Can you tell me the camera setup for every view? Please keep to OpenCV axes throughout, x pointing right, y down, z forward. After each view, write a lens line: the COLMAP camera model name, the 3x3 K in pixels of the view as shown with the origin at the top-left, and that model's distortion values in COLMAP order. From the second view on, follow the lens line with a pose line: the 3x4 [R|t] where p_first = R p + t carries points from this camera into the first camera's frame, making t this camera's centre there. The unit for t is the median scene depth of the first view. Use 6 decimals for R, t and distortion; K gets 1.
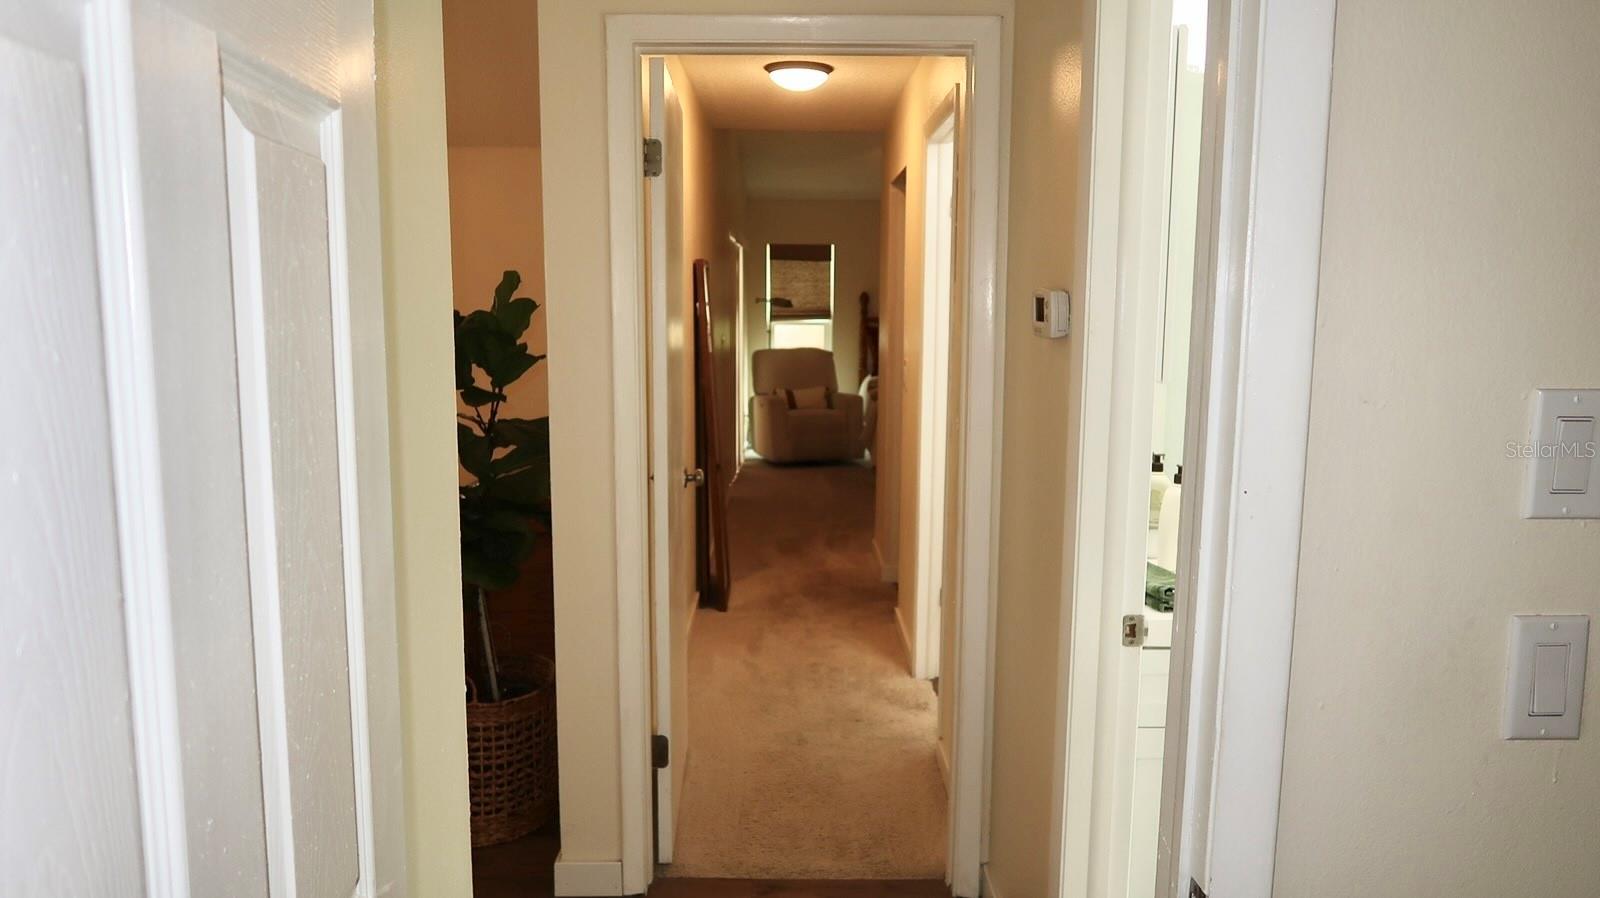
lens RADIAL K [[1102.0, 0, 800.3], [0, 1102.0, 447.4], [0, 0, 1]] dist [-0.025602, 0.004205]
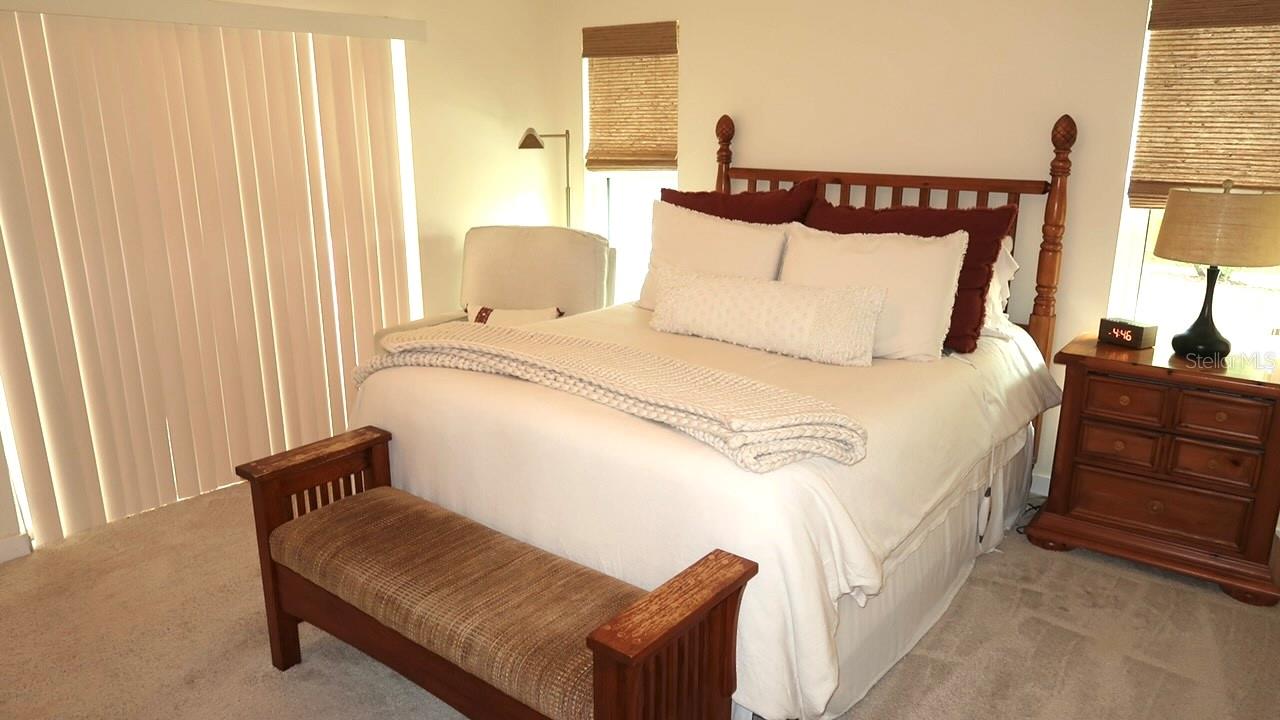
lens RADIAL K [[881.6, 0, 636.5], [0, 881.6, 365.0], [0, 0, 1]] dist [-0.025602, 0.004205]
pose [[0.778871, 0.159230, -0.606635, 0.293434], [-0.073449, 0.983737, 0.163910, -0.096441], [0.622869, -0.083108, 0.777899, 0.685398]]
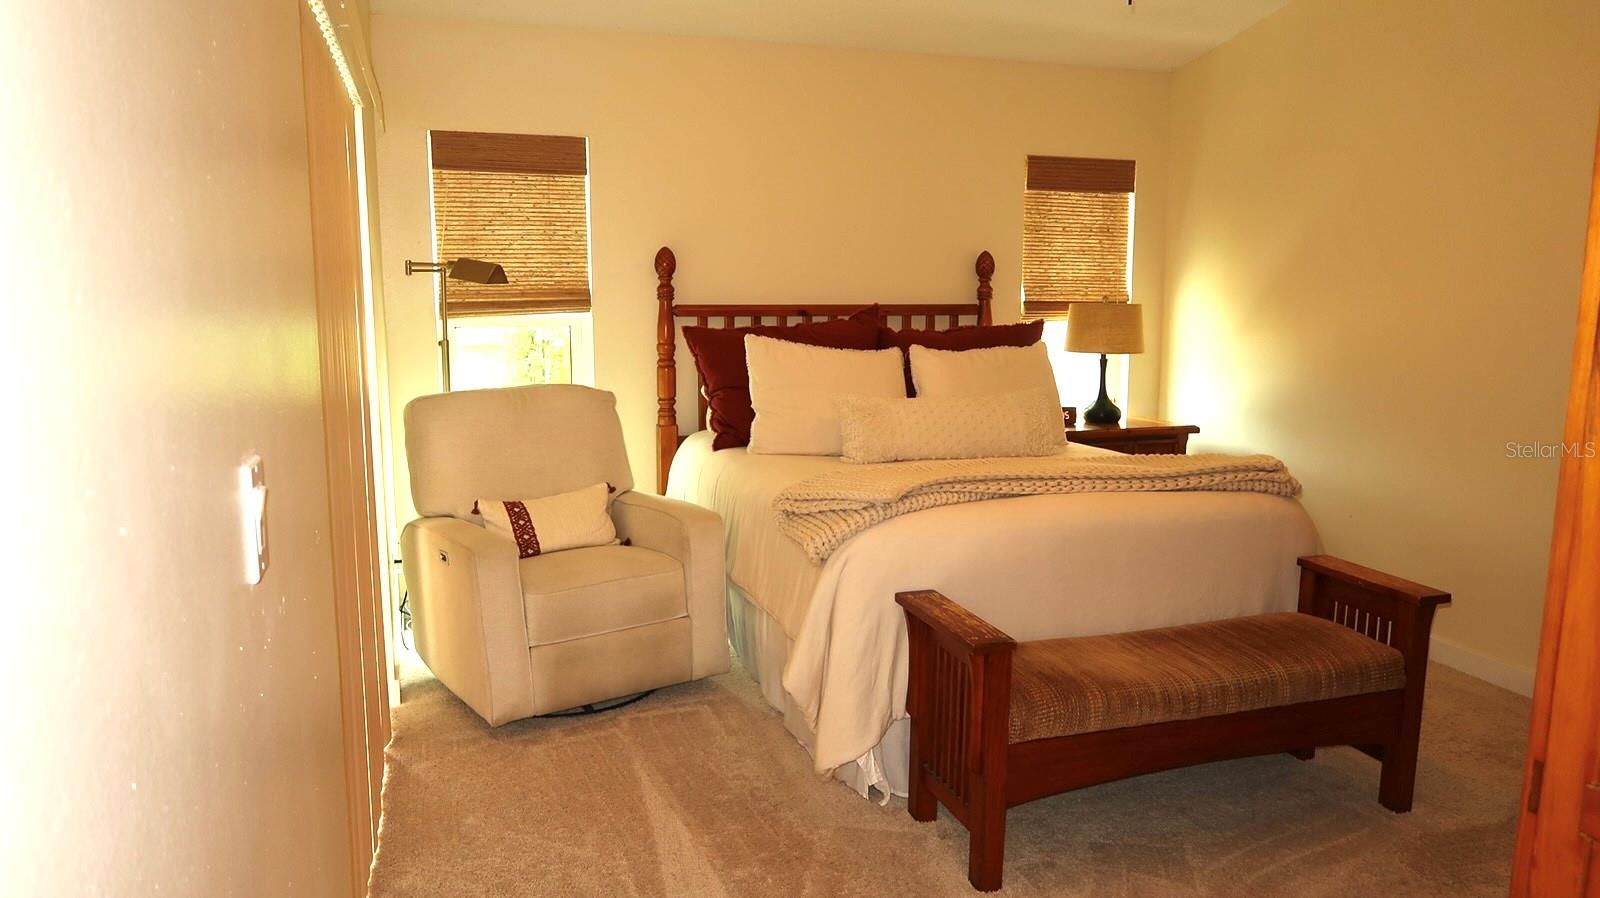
lens RADIAL K [[1102.0, 0, 794.4], [0, 1102.0, 451.9], [0, 0, 1]] dist [-0.025602, 0.004205]
pose [[0.949609, -0.053956, 0.308758, -0.033459], [0.046554, 0.998425, 0.031295, -0.073981], [-0.309961, -0.015344, 0.950626, 0.588378]]
